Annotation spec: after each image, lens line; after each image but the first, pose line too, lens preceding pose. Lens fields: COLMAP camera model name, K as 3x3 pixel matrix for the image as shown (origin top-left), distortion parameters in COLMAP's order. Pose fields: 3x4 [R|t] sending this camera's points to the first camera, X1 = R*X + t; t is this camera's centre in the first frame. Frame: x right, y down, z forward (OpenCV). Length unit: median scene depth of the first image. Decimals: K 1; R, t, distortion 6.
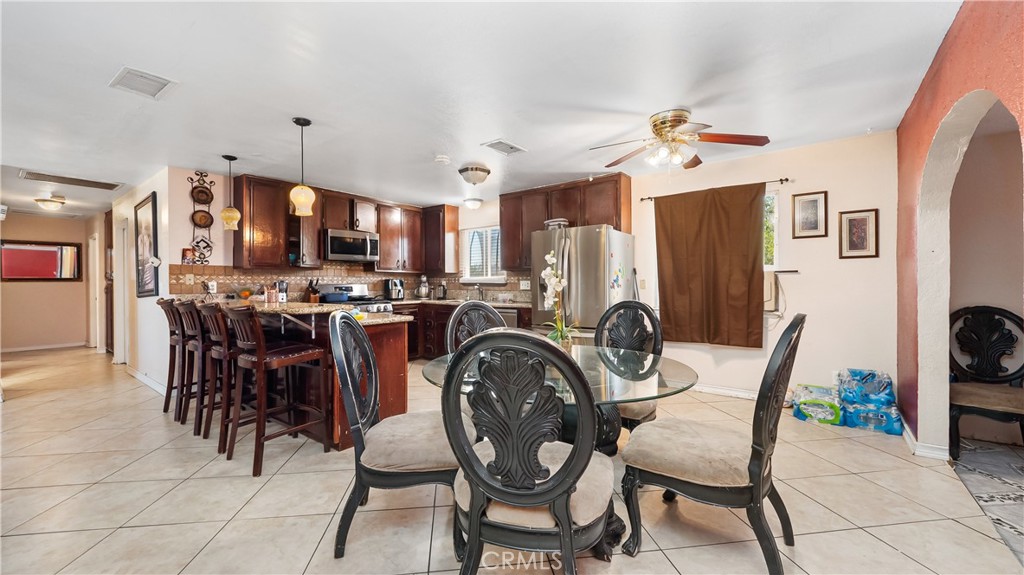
lens RADIAL K [[404.6, 0, 491.1], [0, 404.6, 286.5], [0, 0, 1]] dist [-0.000235, -0.000070]
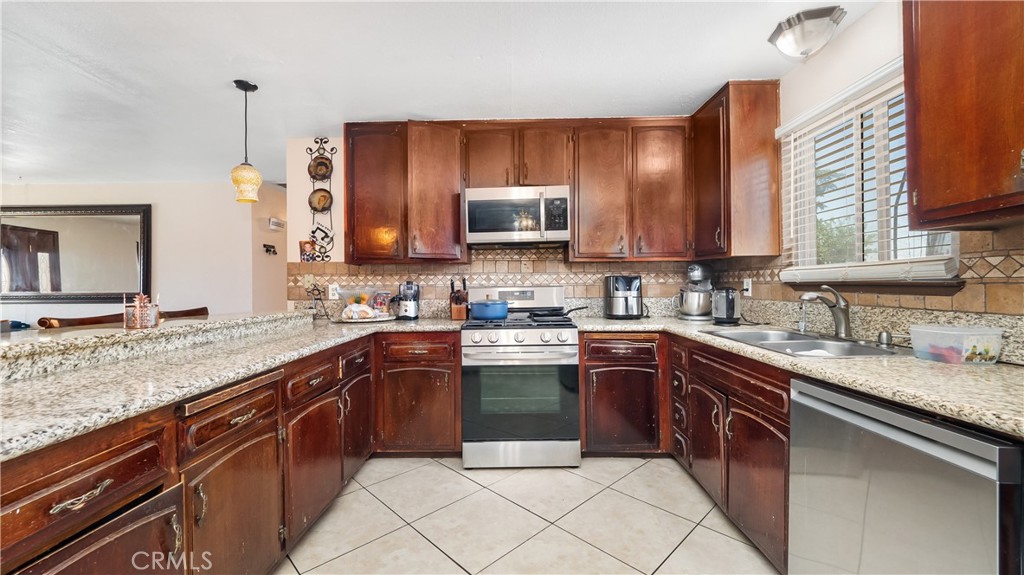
lens RADIAL K [[390.0, 0, 512.0], [0, 390.0, 287.5], [0, 0, 1]] dist [-0.000853, -0.000107]
pose [[0.630875, 0.000206, -0.775884, 0.065731], [0.000705, 0.999999, 0.000839, -0.006104], [0.775884, -0.001076, 0.630875, 0.805103]]
